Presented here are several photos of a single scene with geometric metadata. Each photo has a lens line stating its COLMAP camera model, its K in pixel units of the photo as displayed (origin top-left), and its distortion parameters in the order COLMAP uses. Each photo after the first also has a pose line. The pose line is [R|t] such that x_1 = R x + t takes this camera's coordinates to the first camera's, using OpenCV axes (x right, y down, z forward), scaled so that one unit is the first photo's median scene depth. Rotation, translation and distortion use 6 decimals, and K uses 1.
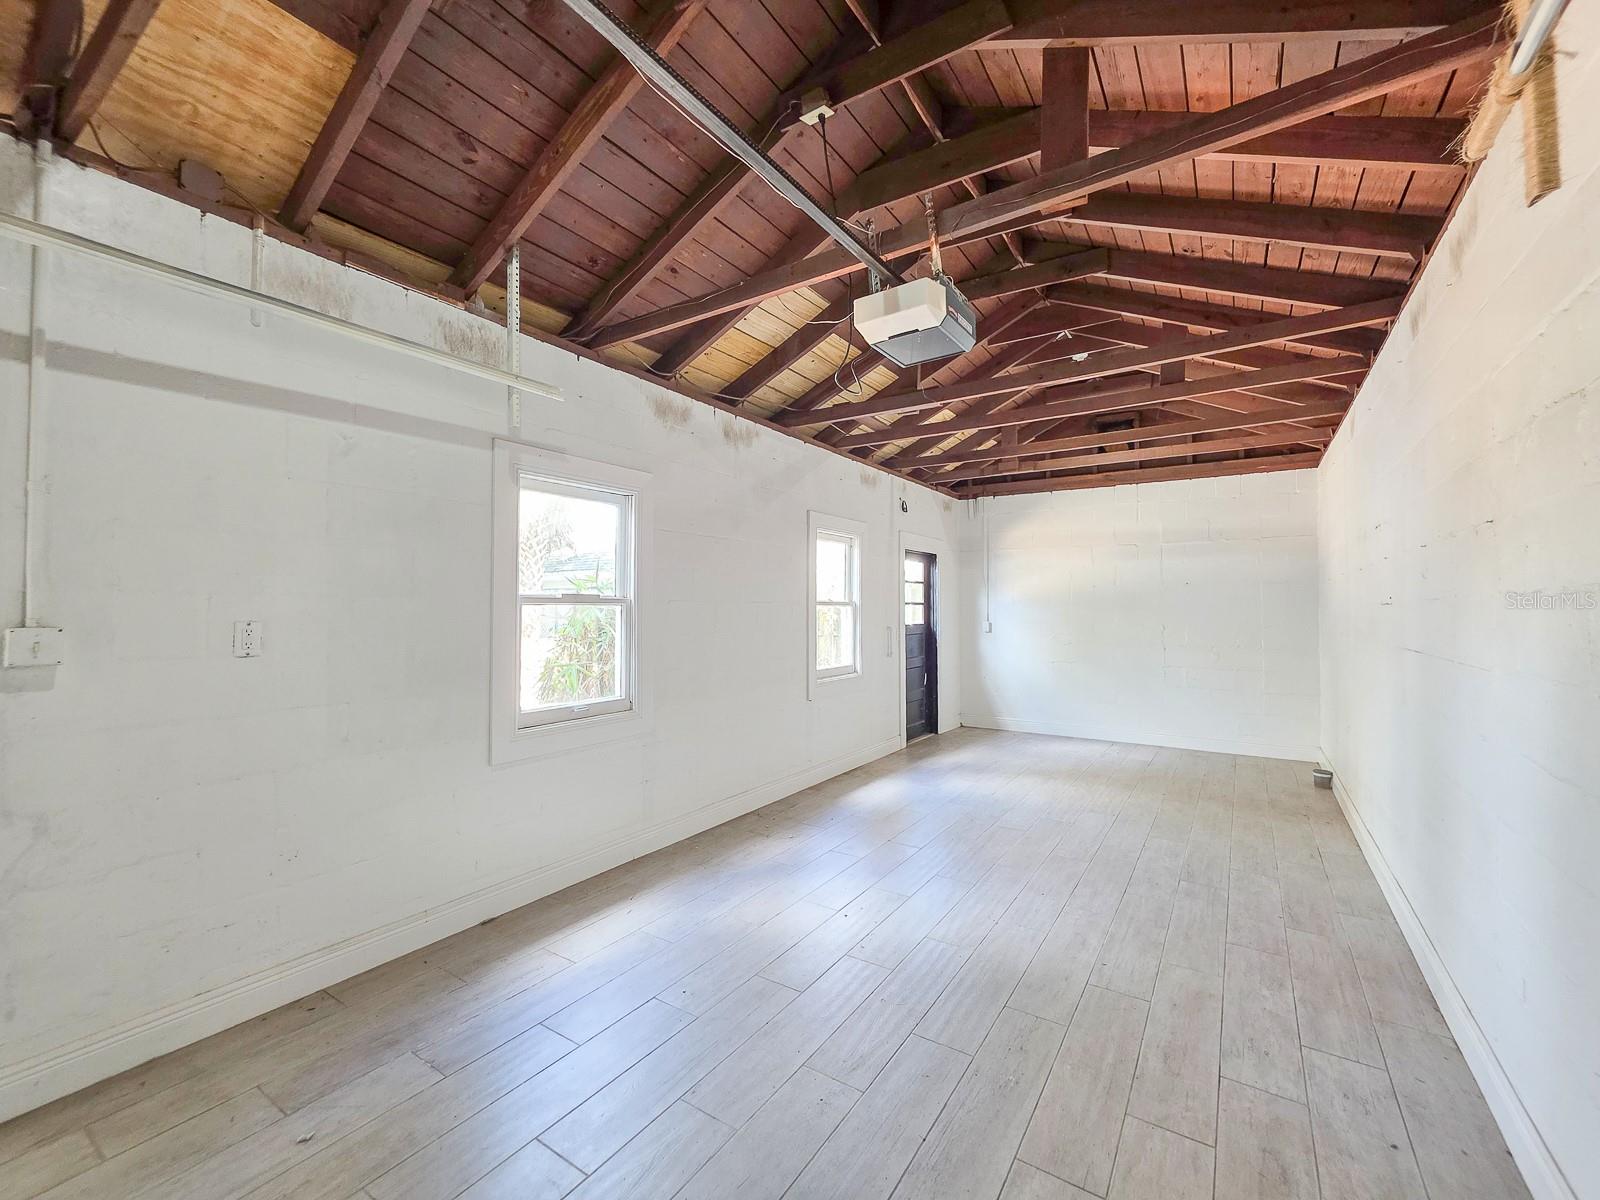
lens RADIAL K [[649.6, 0, 786.4], [0, 649.6, 570.1], [0, 0, 1]] dist [0.000220, -0.000096]
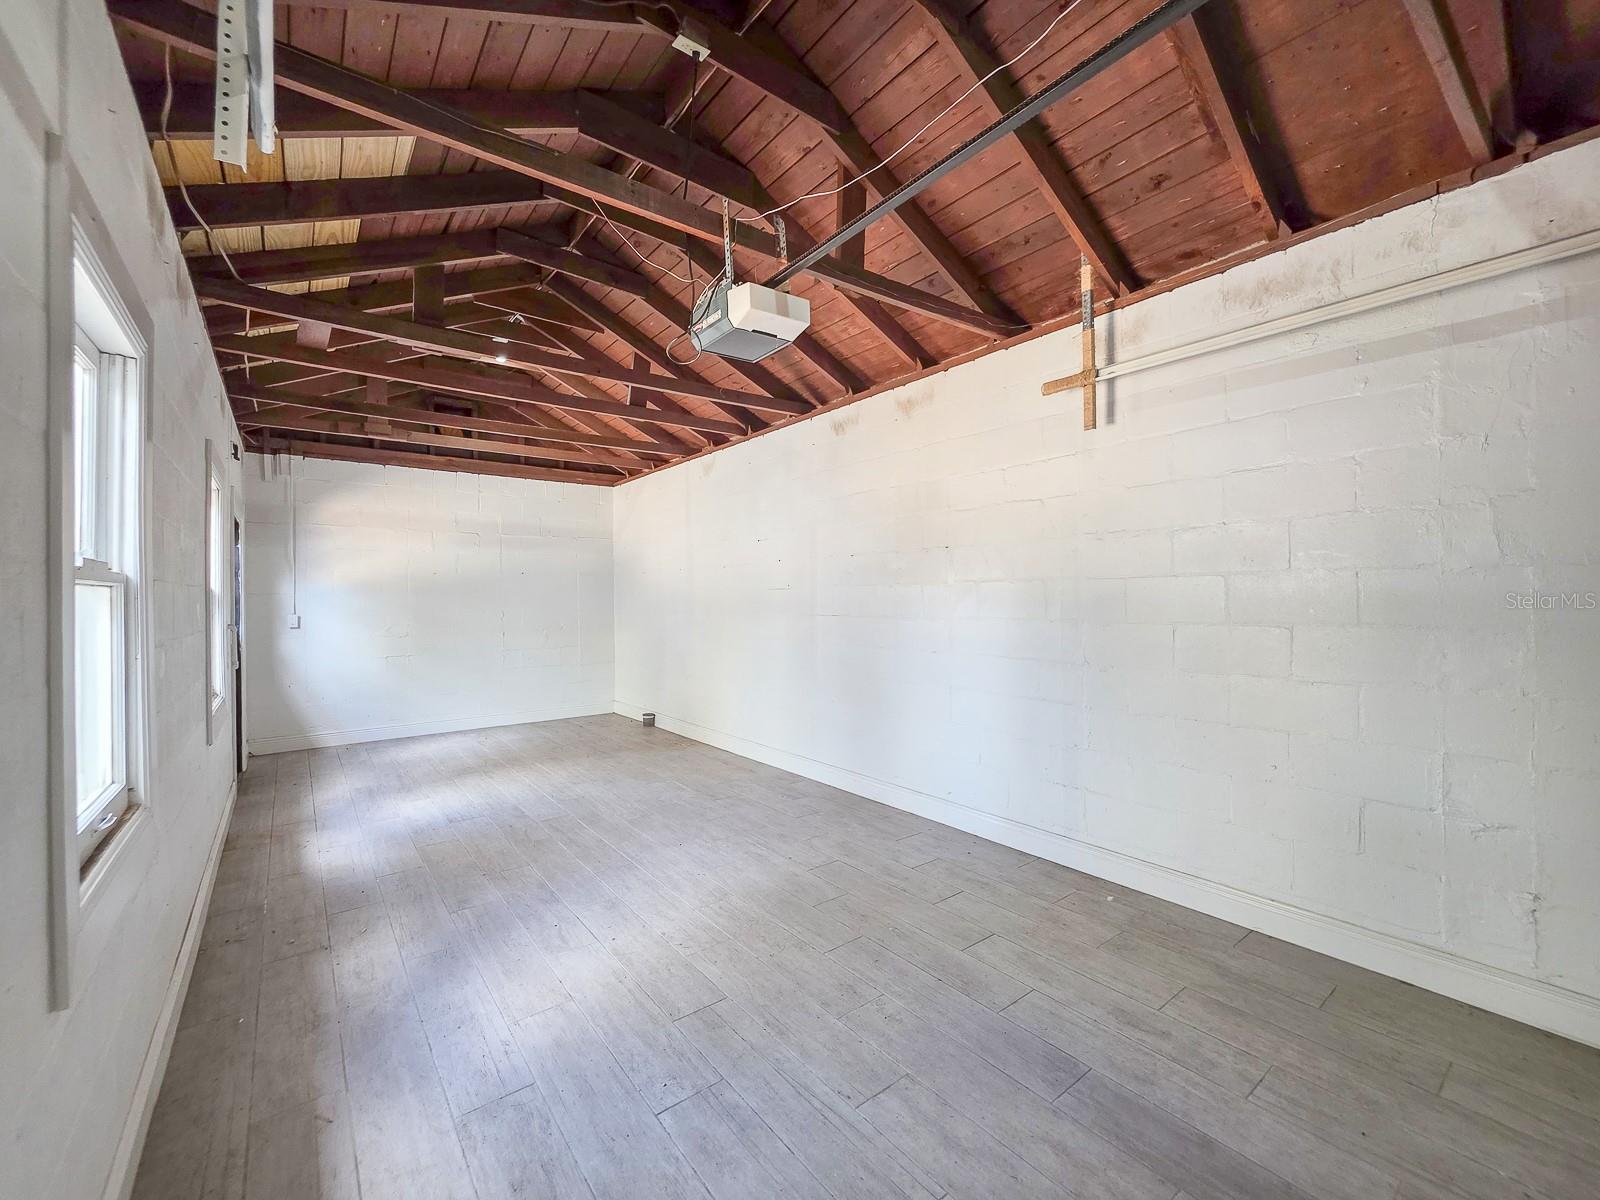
lens RADIAL K [[636.6, 0, 818.5], [0, 636.6, 580.5], [0, 0, 1]] dist [0.001574, 0.000064]
pose [[0.332150, 0.014863, 0.943109, -0.500697], [-0.045178, 0.998979, 0.000168, 0.022576], [-0.942144, -0.042664, 0.332483, 0.363475]]
